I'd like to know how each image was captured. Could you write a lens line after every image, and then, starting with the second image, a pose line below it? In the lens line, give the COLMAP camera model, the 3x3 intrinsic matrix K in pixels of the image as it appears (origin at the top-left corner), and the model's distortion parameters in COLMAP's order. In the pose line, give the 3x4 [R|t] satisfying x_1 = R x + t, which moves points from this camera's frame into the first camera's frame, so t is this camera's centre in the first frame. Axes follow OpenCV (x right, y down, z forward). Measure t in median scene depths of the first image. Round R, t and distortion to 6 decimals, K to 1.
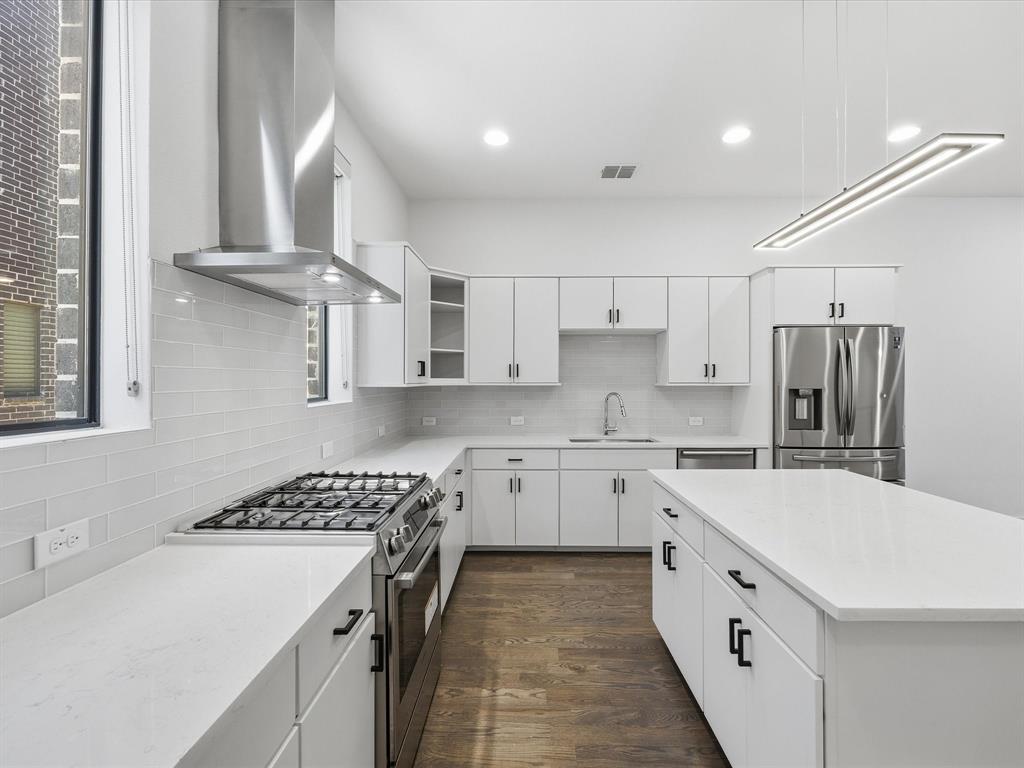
lens RADIAL K [[449.6, 0, 512.0], [0, 449.6, 384.0], [0, 0, 1]] dist [-0.000467, 0.000457]
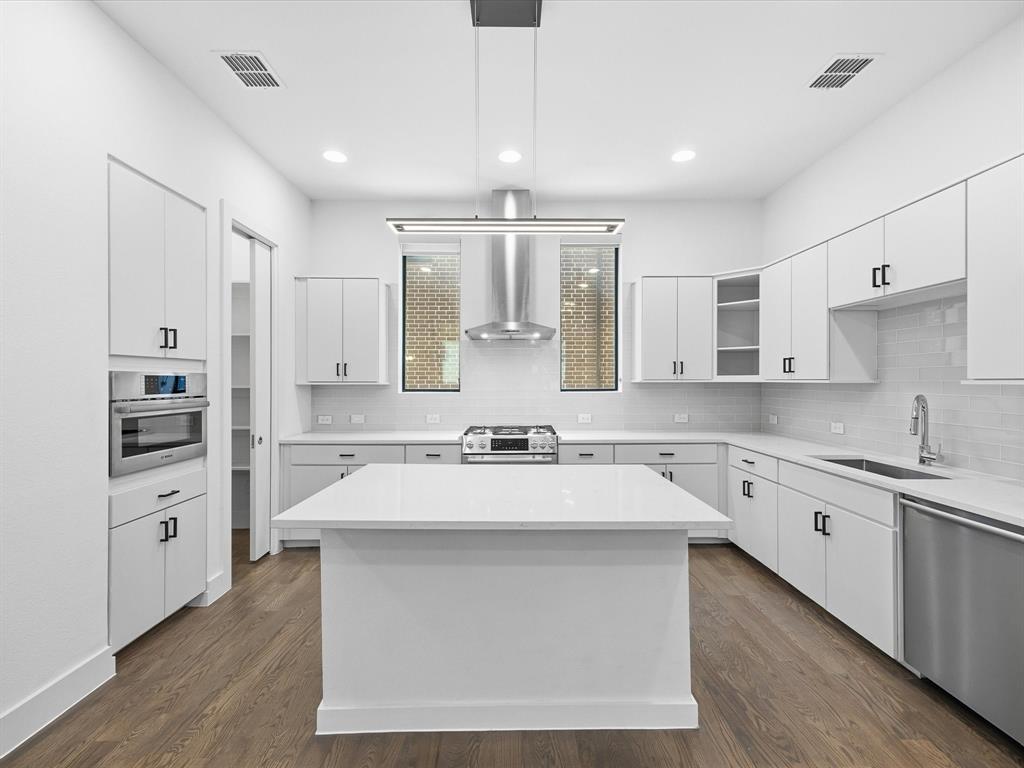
lens RADIAL K [[462.6, 0, 512.0], [0, 462.6, 384.0], [0, 0, 1]] dist [0.001399, 0.000470]
pose [[0.029377, 0.007059, -0.999543, 0.952337], [-0.003844, 0.999968, 0.006949, 0.001666], [0.999561, 0.003638, 0.029404, 0.484424]]
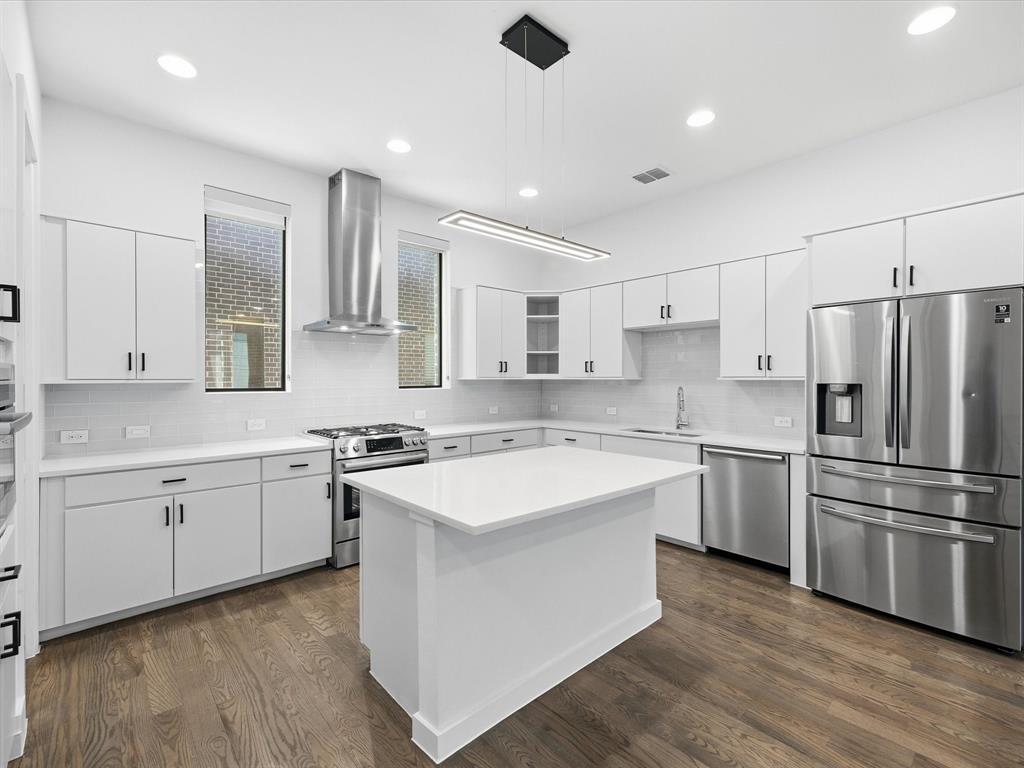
lens RADIAL K [[465.9, 0, 510.7], [0, 465.9, 384.7], [0, 0, 1]] dist [-0.001298, 0.000565]
pose [[0.681332, 0.008767, -0.731922, 0.826694], [-0.002339, 0.999949, 0.009800, 0.005699], [0.731971, -0.004965, 0.681318, 0.018227]]
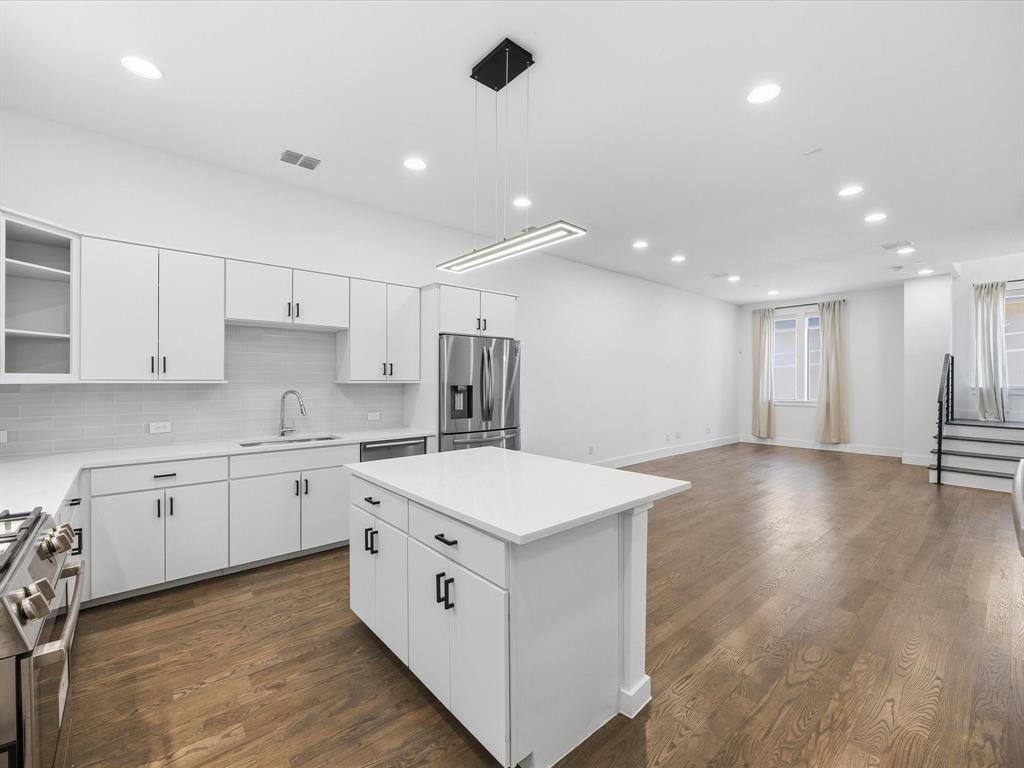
lens RADIAL K [[447.8, 0, 513.4], [0, 447.8, 383.1], [0, 0, 1]] dist [0.000836, 0.000419]
pose [[0.739969, -0.002151, 0.672637, -0.071014], [0.000318, 0.999996, 0.002848, 0.000813], [-0.672641, -0.001893, 0.739967, -0.012810]]
